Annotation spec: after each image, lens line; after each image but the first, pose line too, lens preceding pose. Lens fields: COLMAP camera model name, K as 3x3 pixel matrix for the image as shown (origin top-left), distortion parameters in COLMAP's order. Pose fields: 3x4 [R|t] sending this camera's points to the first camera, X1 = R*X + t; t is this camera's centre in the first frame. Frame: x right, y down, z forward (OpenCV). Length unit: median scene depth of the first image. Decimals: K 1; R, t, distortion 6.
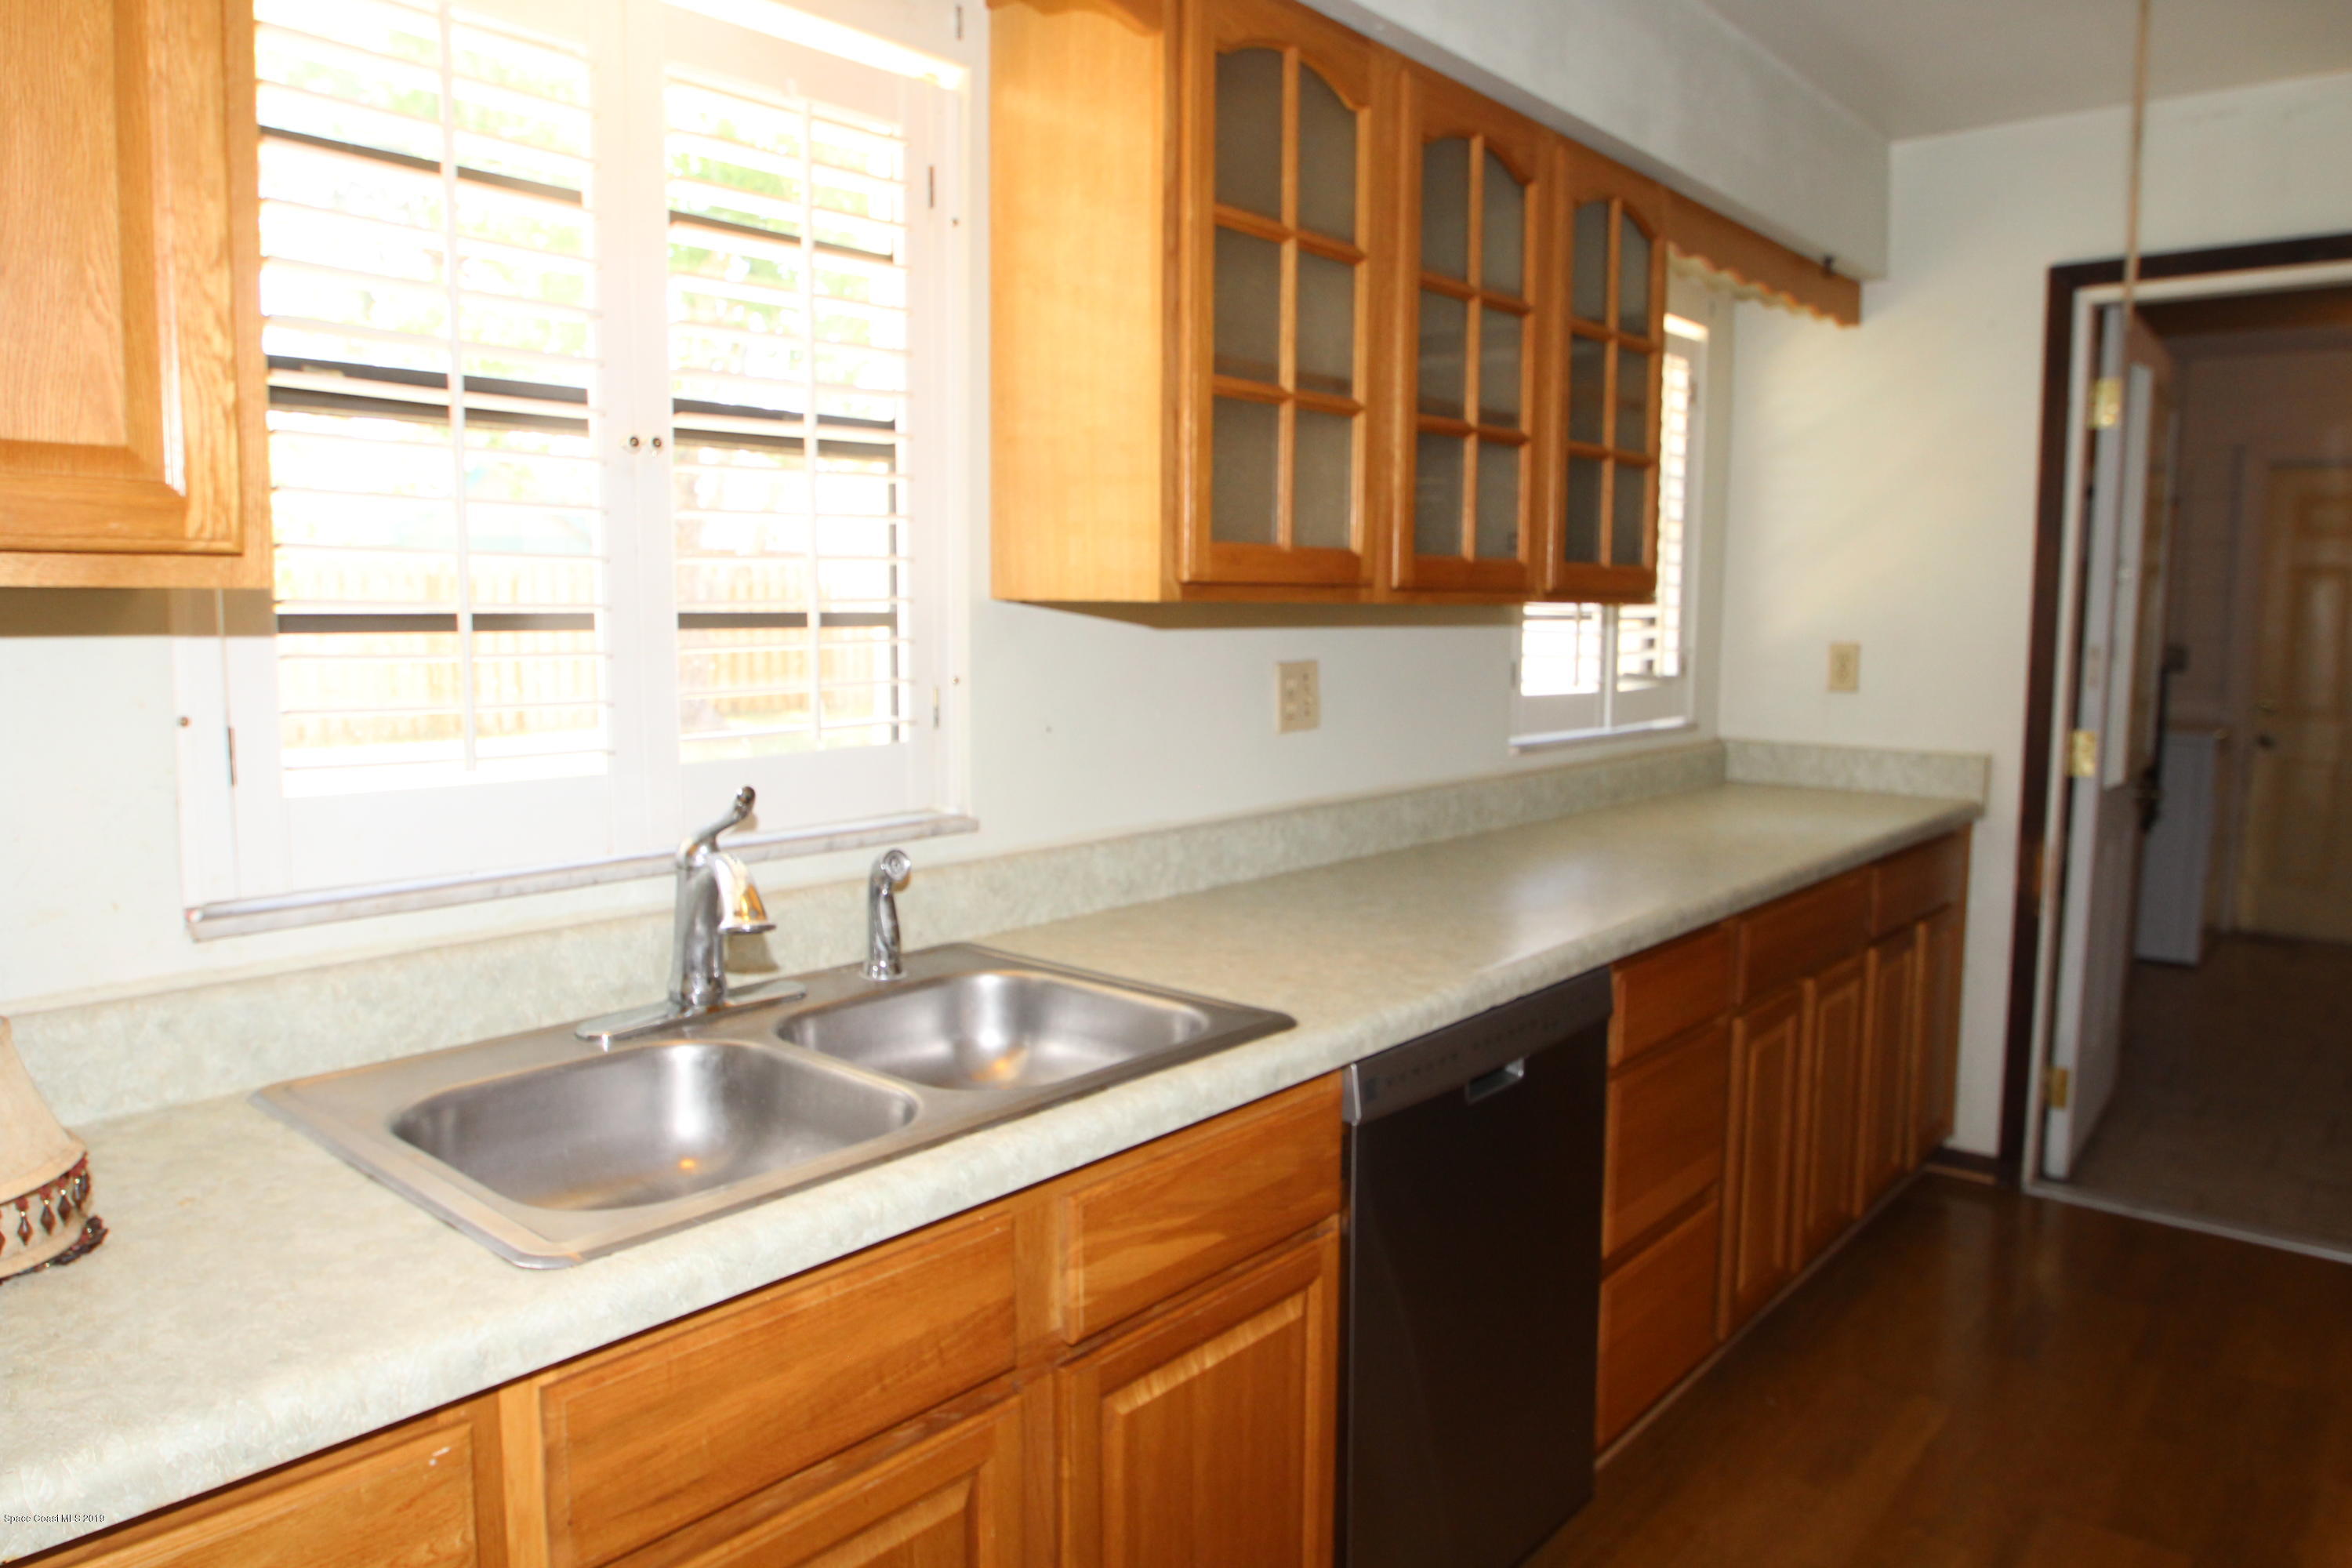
lens RADIAL K [[1557.2, 0, 1176.0], [0, 1557.2, 784.0], [0, 0, 1]] dist [-0.057104, 0.032922]
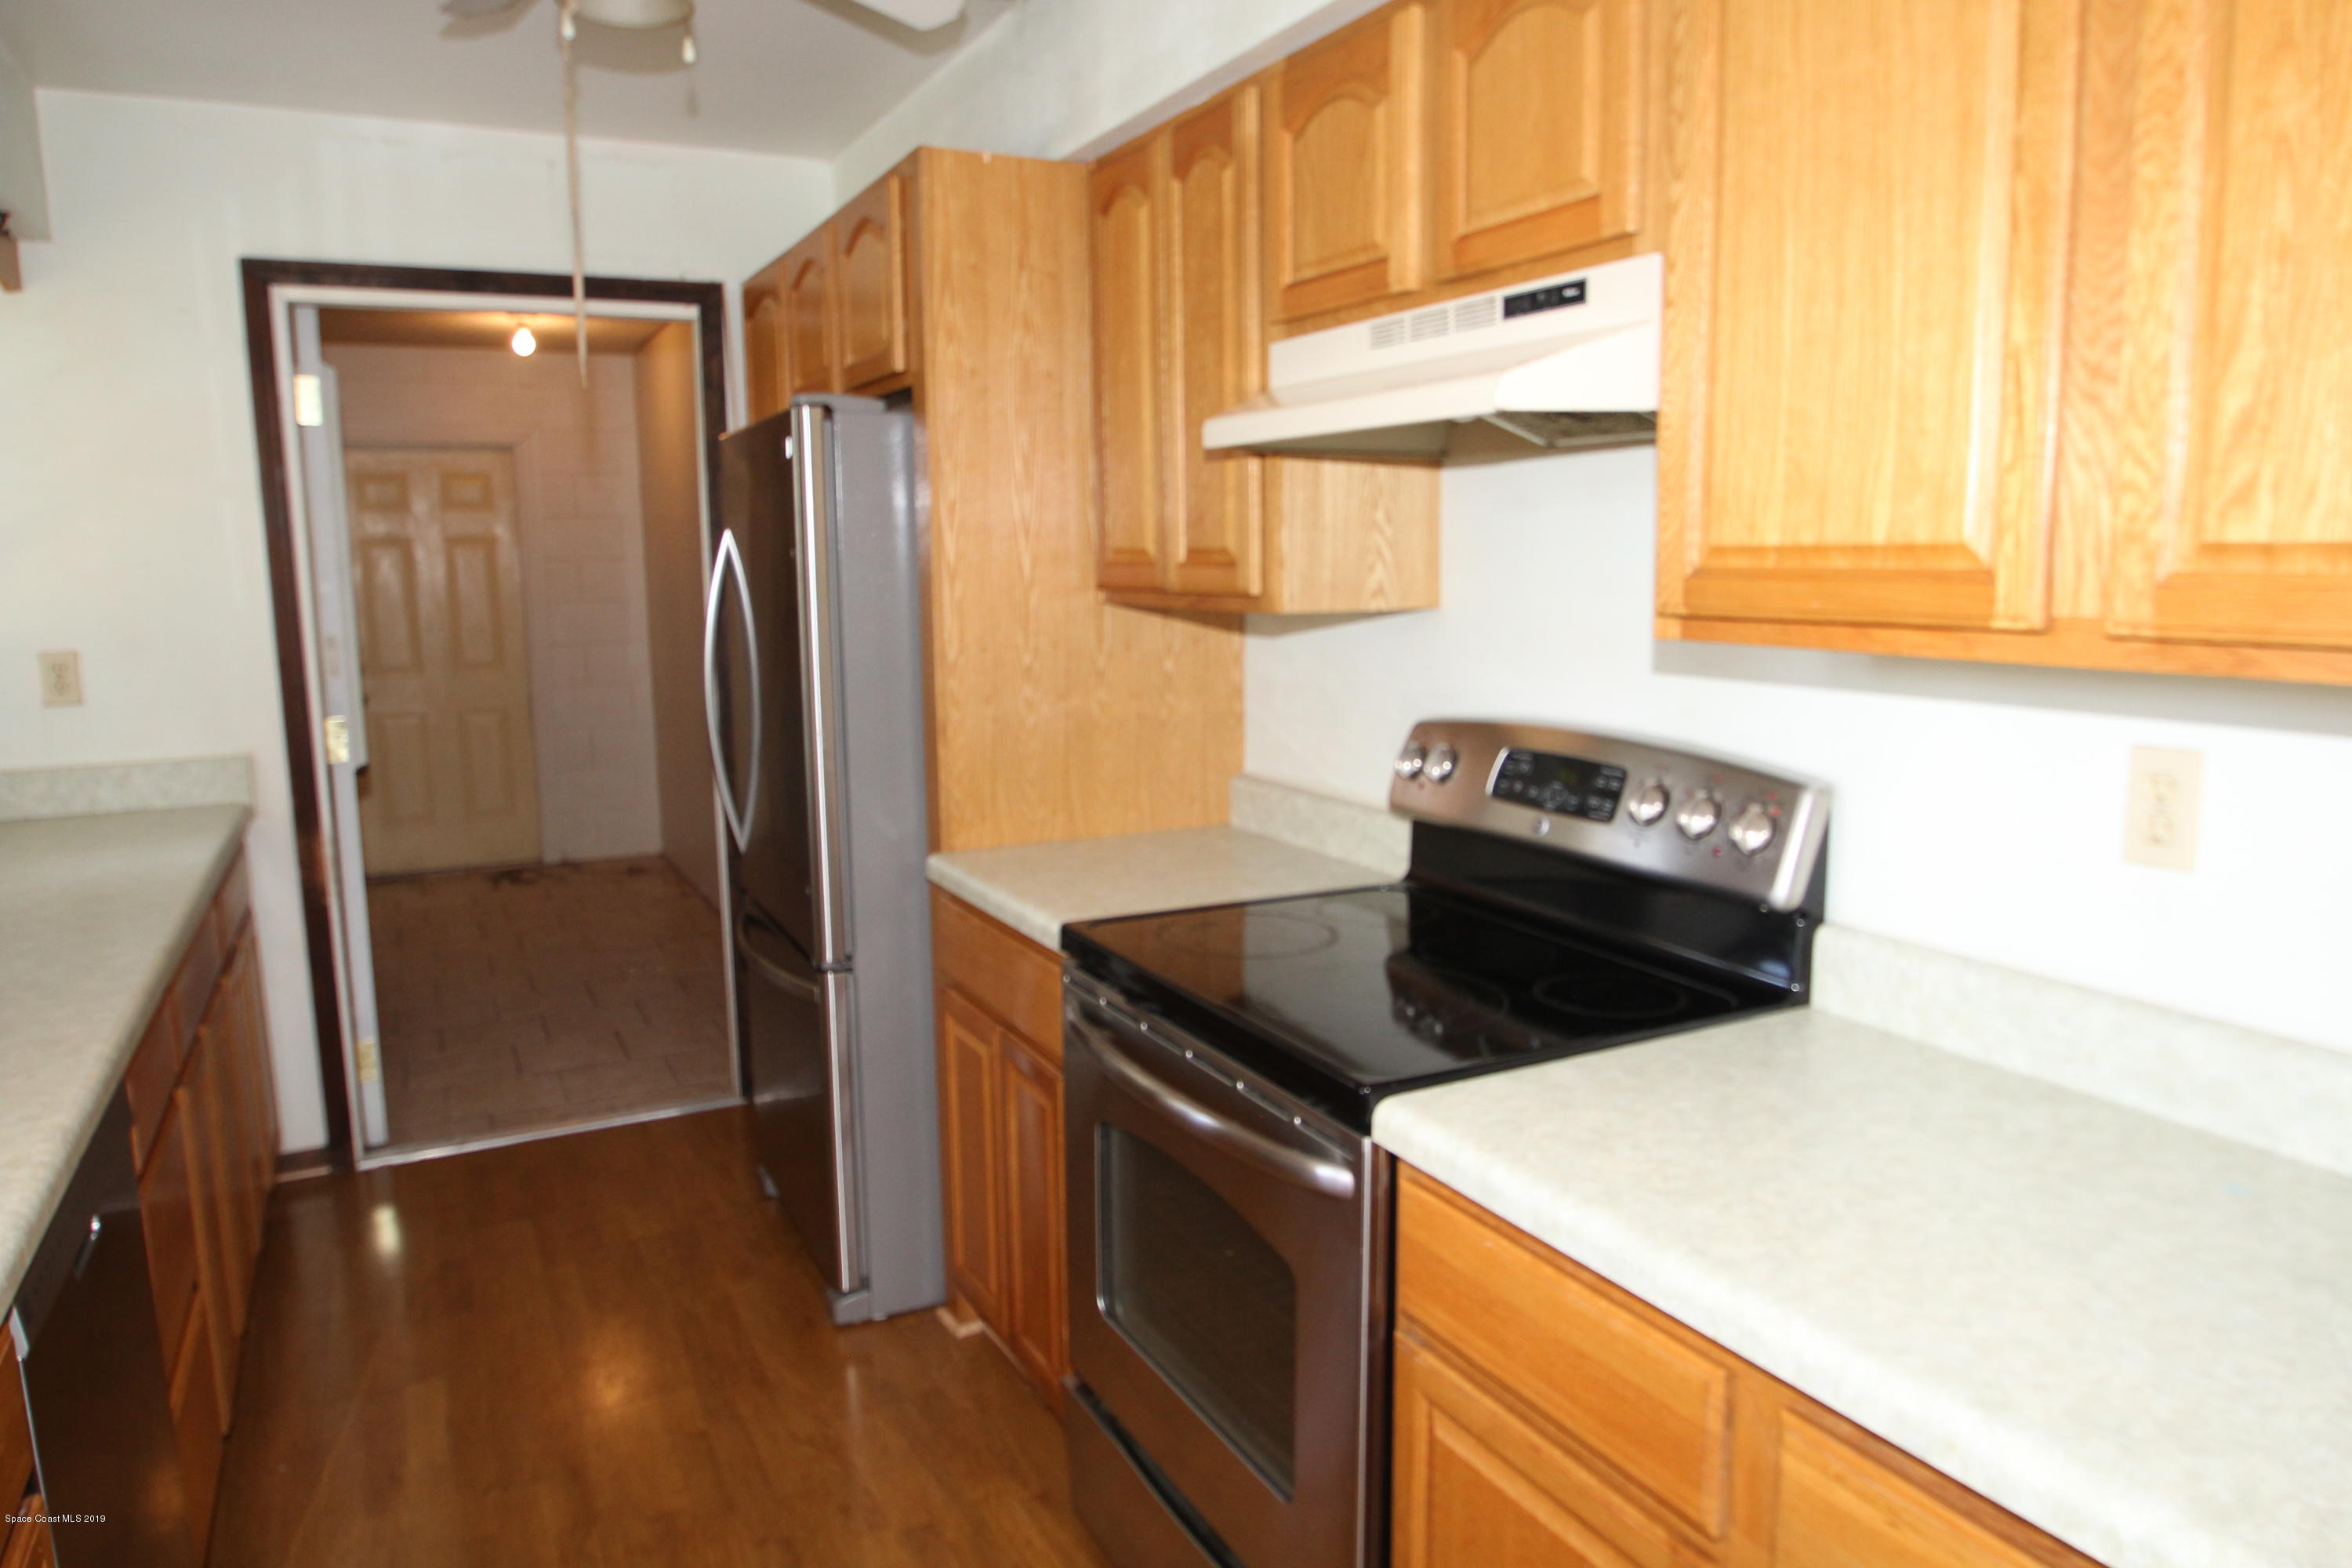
lens RADIAL K [[1589.9, 0, 1176.0], [0, 1589.9, 784.0], [0, 0, 1]] dist [-0.050502, 0.036835]
pose [[0.375568, -0.152979, 0.914082, -0.240964], [0.126403, 0.985522, 0.113000, -0.055948], [-0.918135, 0.073104, 0.389467, 0.100876]]
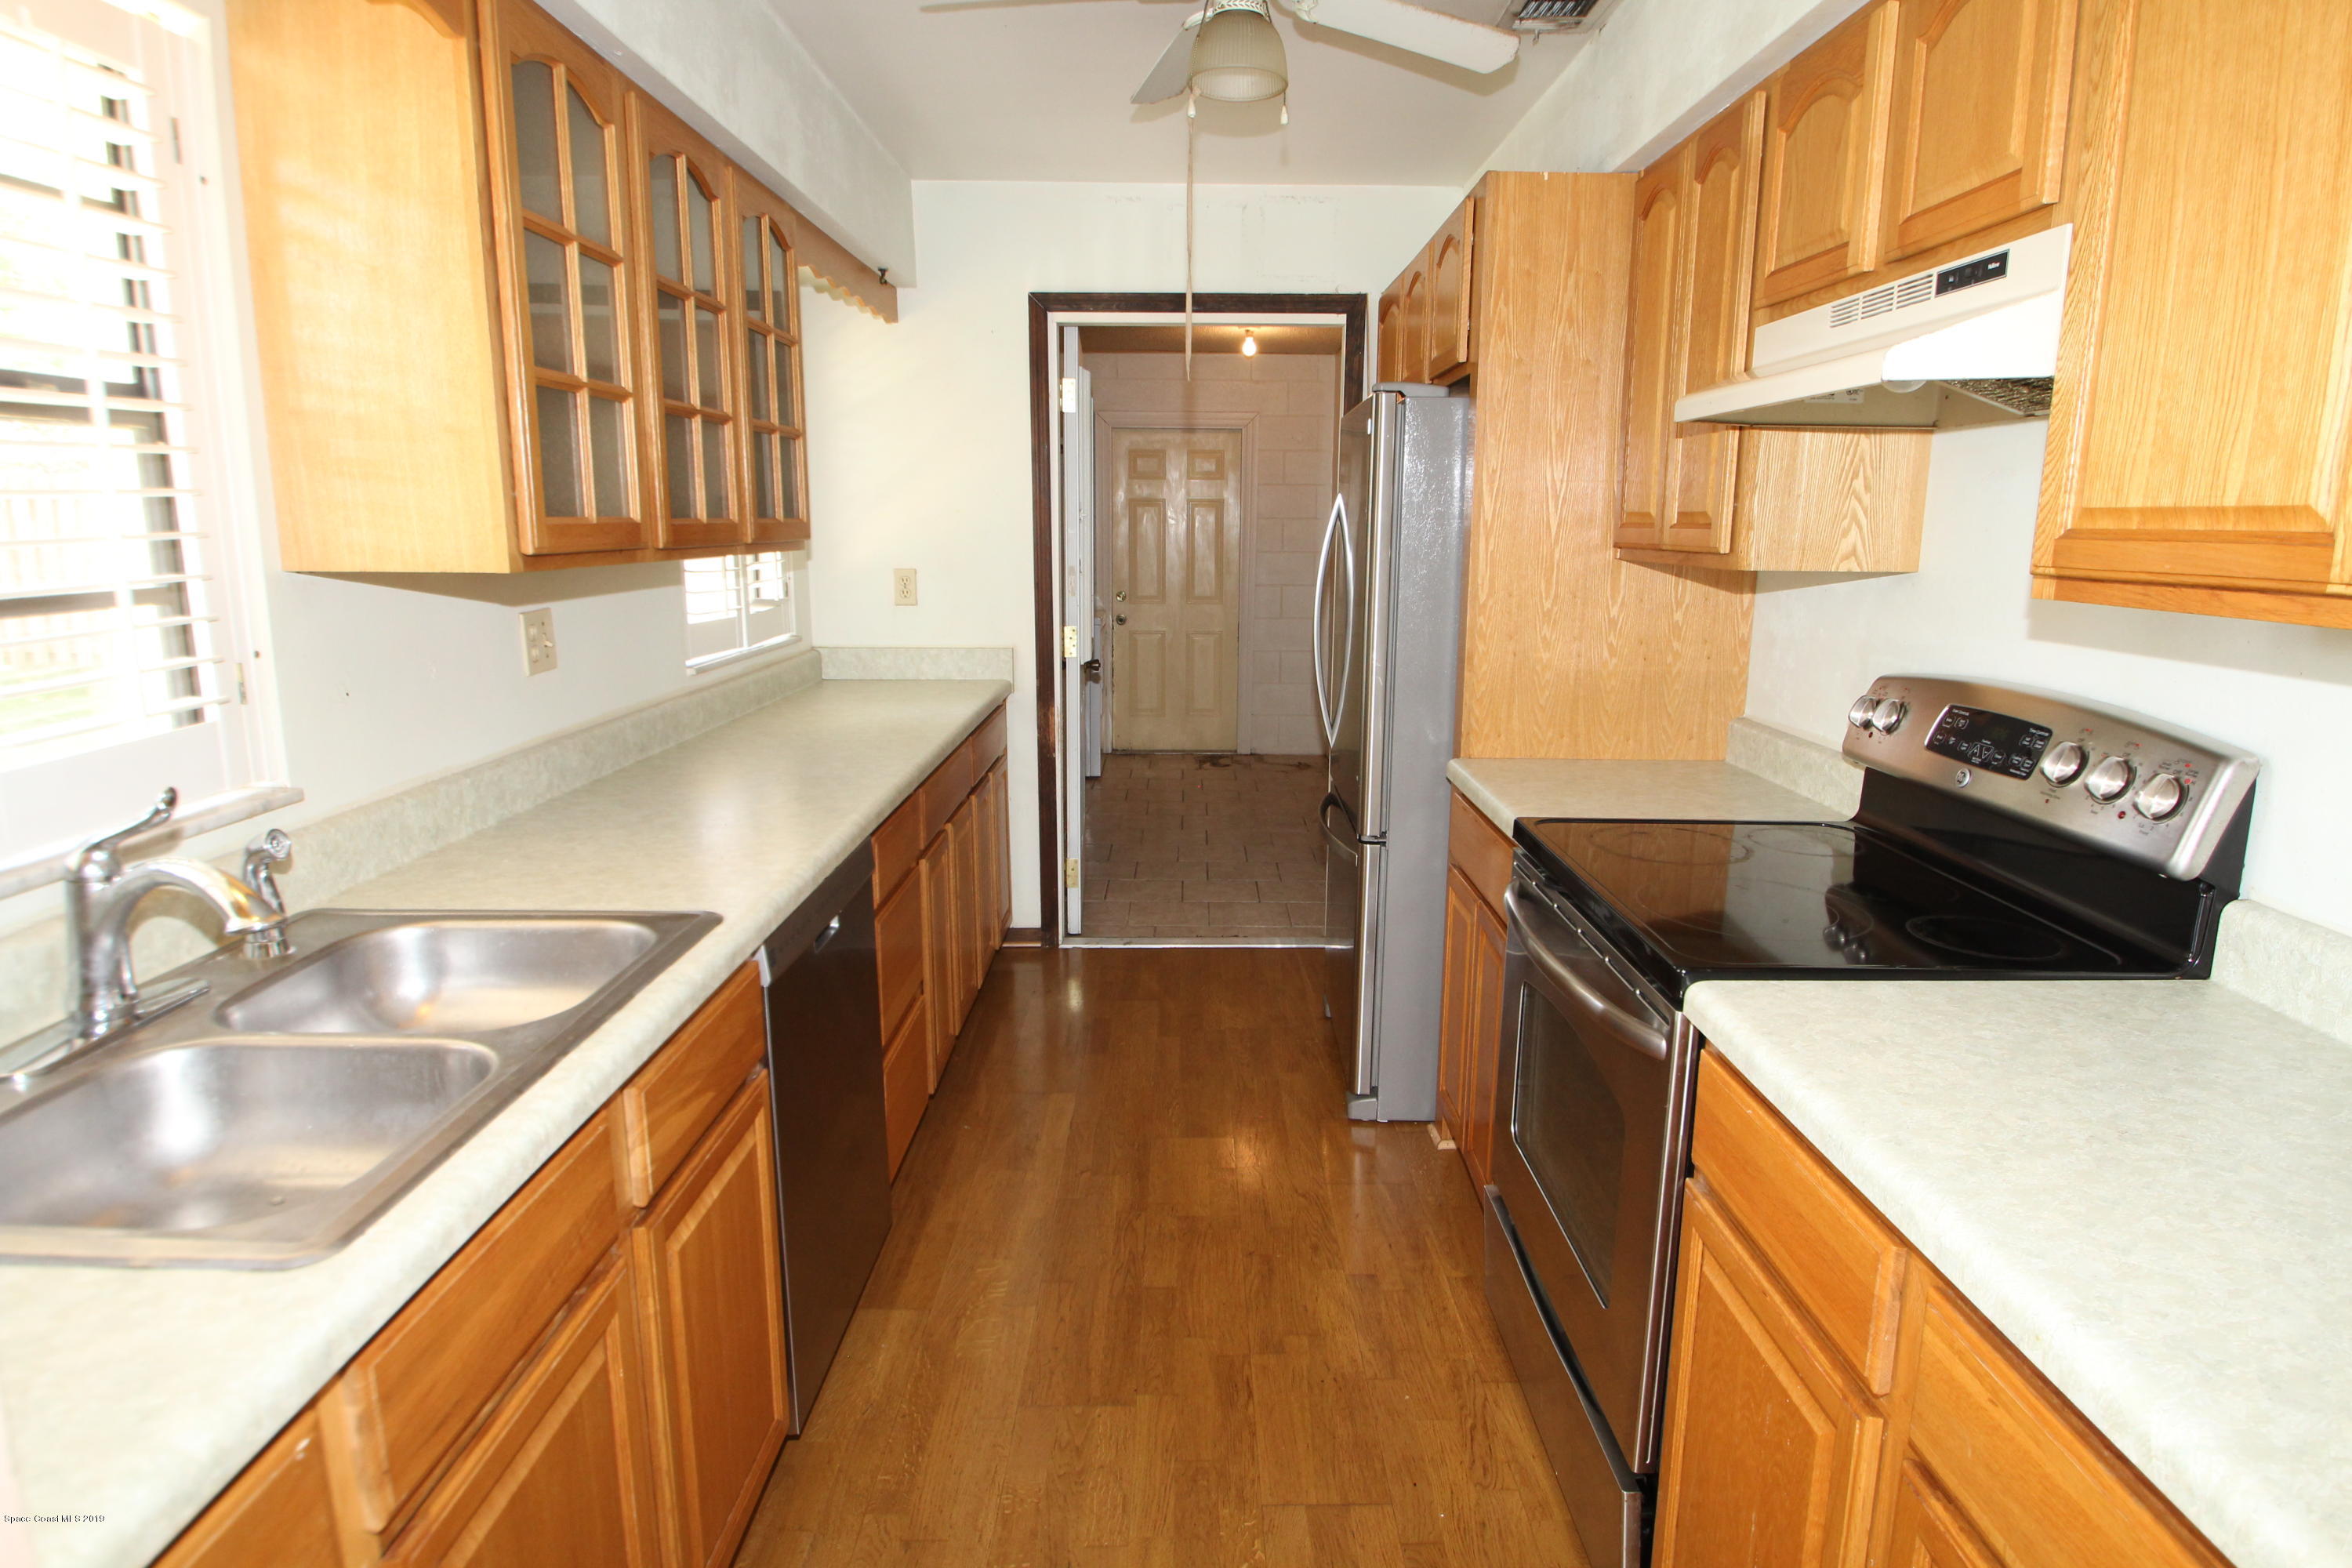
lens RADIAL K [[1331.6, 0, 1176.0], [0, 1331.6, 784.0], [0, 0, 1]] dist [0.002769, -0.019799]
pose [[0.755912, -0.132115, 0.641204, -0.220651], [0.077554, 0.990600, 0.112678, -0.029888], [-0.650063, -0.035446, 0.759053, -0.029838]]
